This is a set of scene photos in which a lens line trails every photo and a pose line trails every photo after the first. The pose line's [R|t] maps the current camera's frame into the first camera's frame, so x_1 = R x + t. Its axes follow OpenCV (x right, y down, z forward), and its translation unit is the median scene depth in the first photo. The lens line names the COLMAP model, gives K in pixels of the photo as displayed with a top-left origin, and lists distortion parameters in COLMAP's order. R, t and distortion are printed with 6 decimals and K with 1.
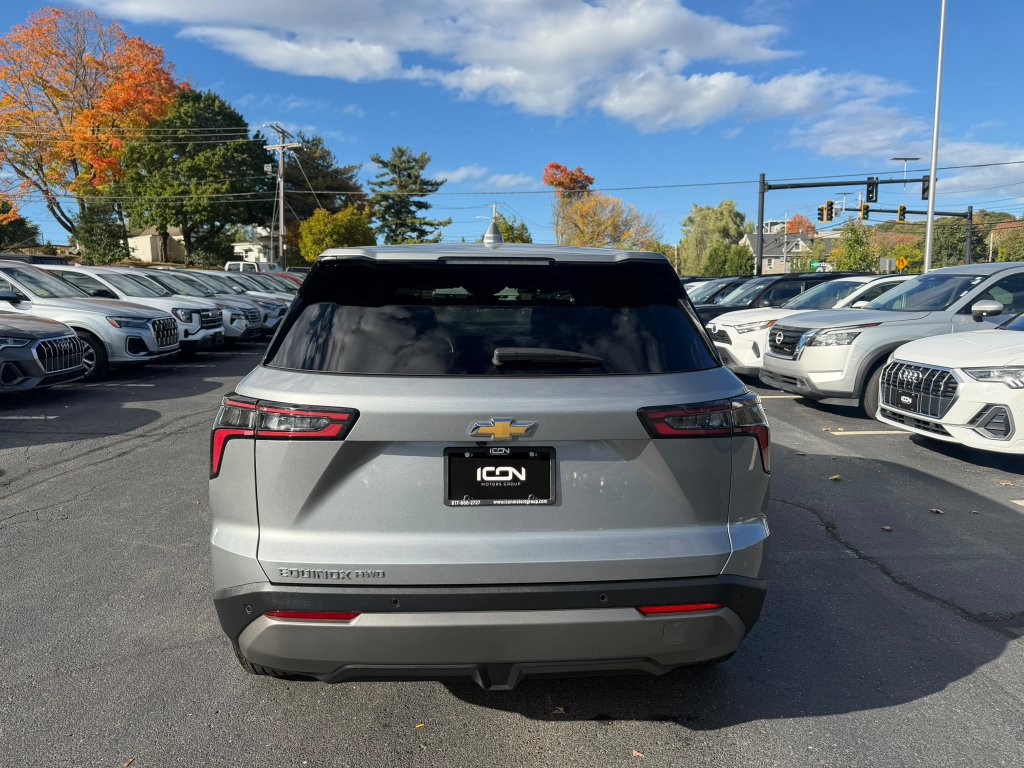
lens RADIAL K [[748.7, 0, 512.0], [0, 748.7, 384.0], [0, 0, 1]] dist [-0.001172, -0.008978]
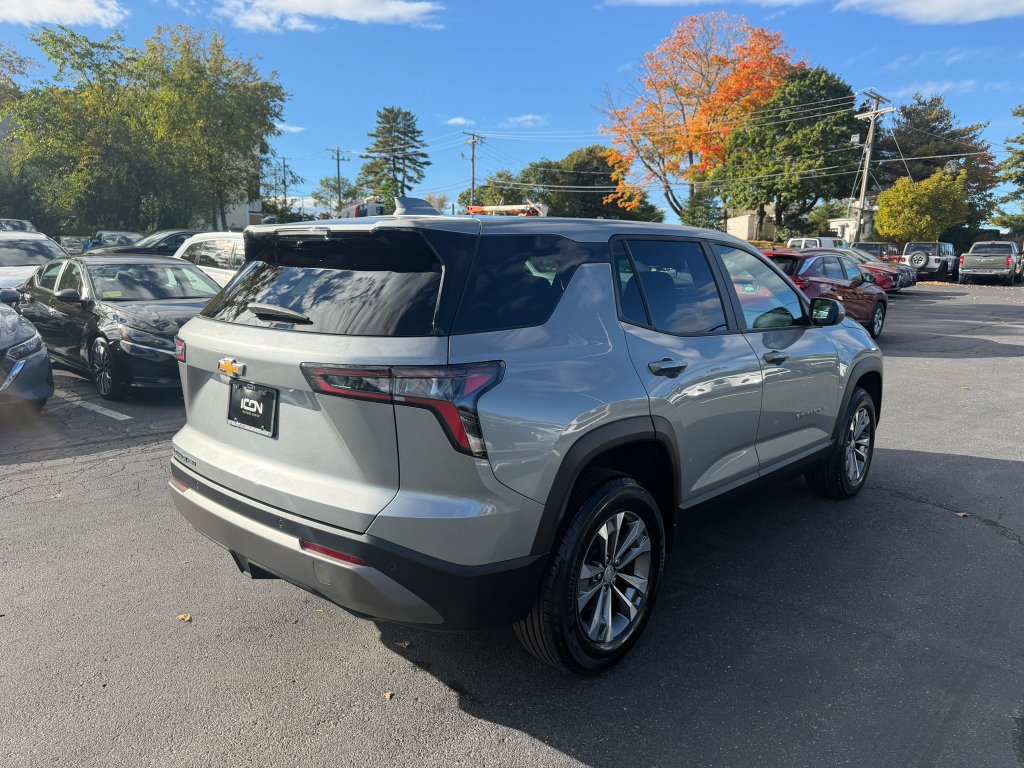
lens RADIAL K [[740.2, 0, 482.6], [0, 740.2, 381.7], [0, 0, 1]] dist [-0.003177, -0.051310]
pose [[0.674739, 0.112354, -0.729455, 0.243487], [-0.091476, 0.993455, 0.068402, -0.008608], [0.732366, 0.020574, 0.680601, 0.092263]]
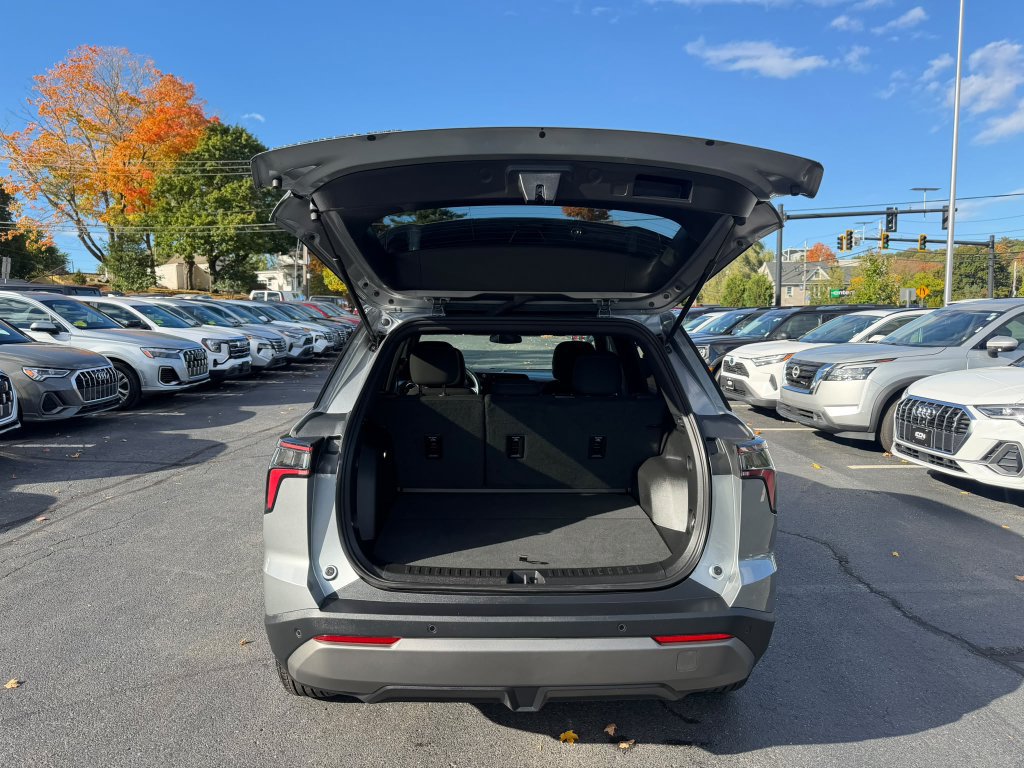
lens RADIAL K [[748.7, 0, 512.0], [0, 748.7, 384.0], [0, 0, 1]] dist [-0.001172, -0.008978]
pose [[0.999693, 0.005795, -0.024077, -0.002874], [-0.006656, 0.999336, -0.035823, -0.005882], [0.023854, 0.035972, 0.999068, -0.021973]]
